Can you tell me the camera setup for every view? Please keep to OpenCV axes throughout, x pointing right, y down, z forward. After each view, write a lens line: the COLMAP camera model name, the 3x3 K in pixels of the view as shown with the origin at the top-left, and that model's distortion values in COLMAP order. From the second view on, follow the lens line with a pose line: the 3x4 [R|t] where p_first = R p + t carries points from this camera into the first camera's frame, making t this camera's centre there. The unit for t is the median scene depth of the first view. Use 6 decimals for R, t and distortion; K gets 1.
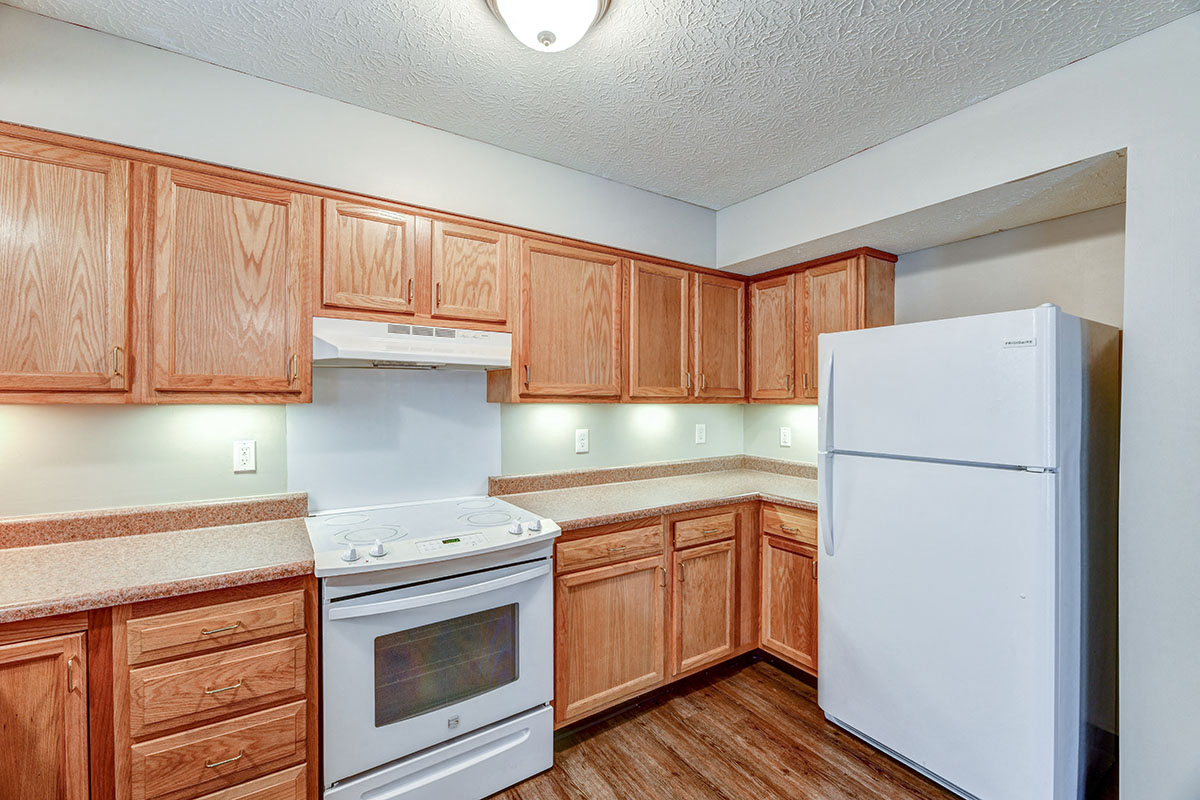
lens RADIAL K [[487.2, 0, 580.6], [0, 487.2, 400.0], [0, 0, 1]] dist [-0.009574, -0.000367]
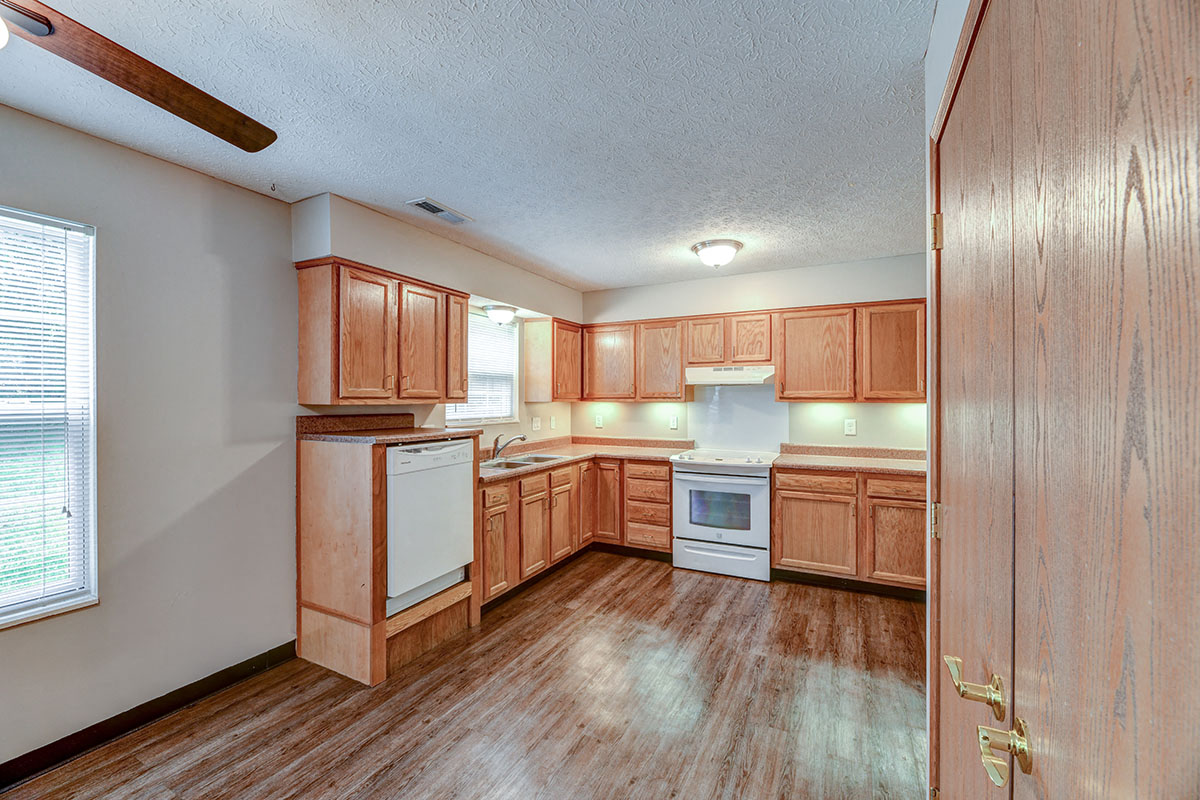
lens RADIAL K [[487.2, 0, 580.6], [0, 487.2, 400.0], [0, 0, 1]] dist [-0.009574, -0.000367]
pose [[0.478103, -0.001002, -0.878303, 1.289891], [0.003359, 0.999994, 0.000688, -0.006411], [0.878297, -0.003279, 0.478104, -0.633330]]
